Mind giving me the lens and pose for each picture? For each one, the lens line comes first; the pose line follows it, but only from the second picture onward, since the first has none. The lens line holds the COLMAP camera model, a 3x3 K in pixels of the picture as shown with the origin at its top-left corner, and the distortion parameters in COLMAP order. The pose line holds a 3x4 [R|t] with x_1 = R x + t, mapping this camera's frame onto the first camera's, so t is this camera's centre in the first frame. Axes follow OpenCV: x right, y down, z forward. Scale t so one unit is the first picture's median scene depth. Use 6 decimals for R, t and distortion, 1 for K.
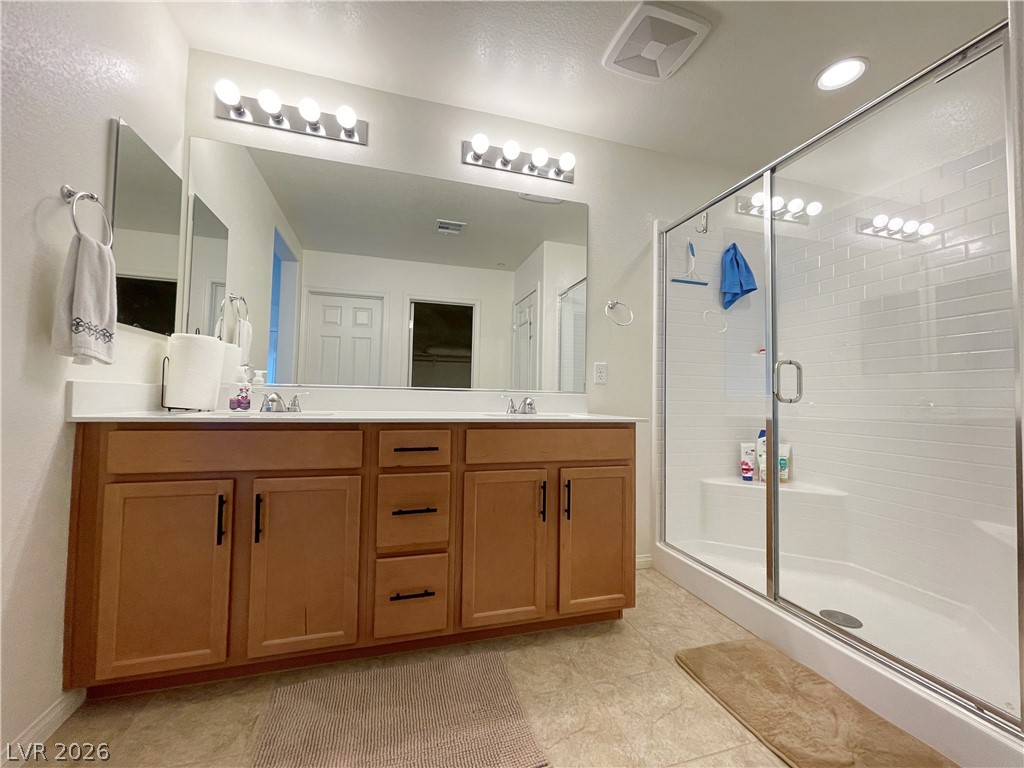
lens RADIAL K [[409.3, 0, 514.8], [0, 409.3, 383.9], [0, 0, 1]] dist [0.000277, -0.001102]
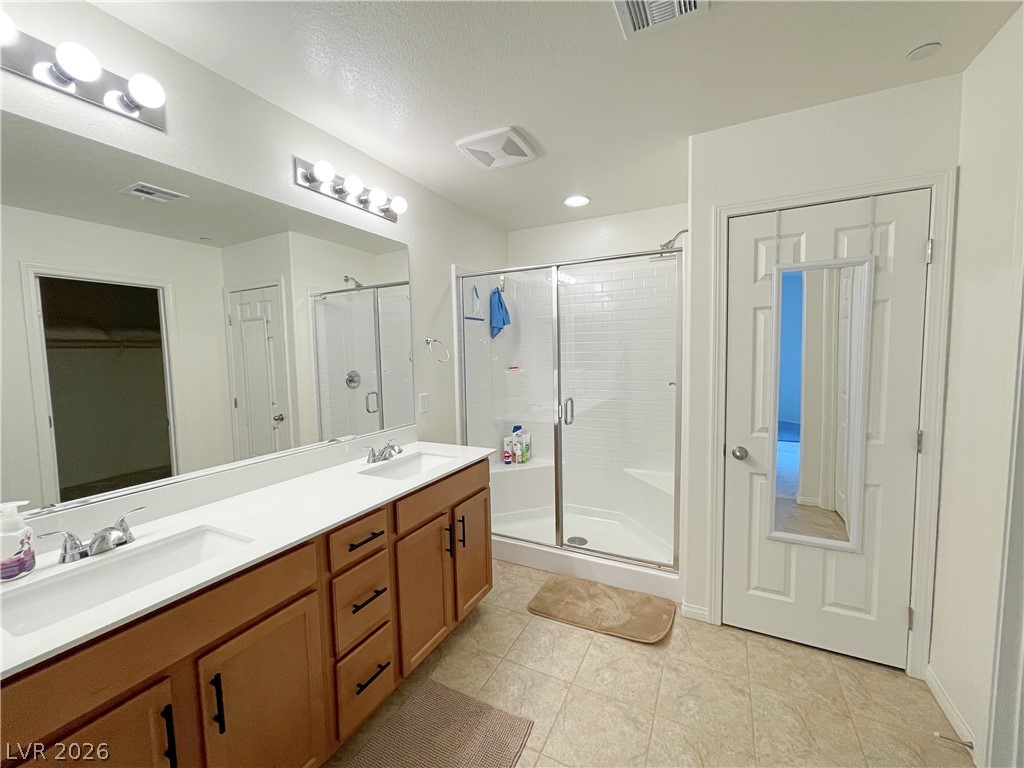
lens RADIAL K [[409.3, 0, 518.3], [0, 409.3, 384.4], [0, 0, 1]] dist [0.000277, -0.001102]
pose [[0.686253, -0.083536, 0.722550, -0.569067], [0.005430, 0.993944, 0.109755, -0.272067], [-0.727343, -0.071396, 0.682550, 0.072216]]
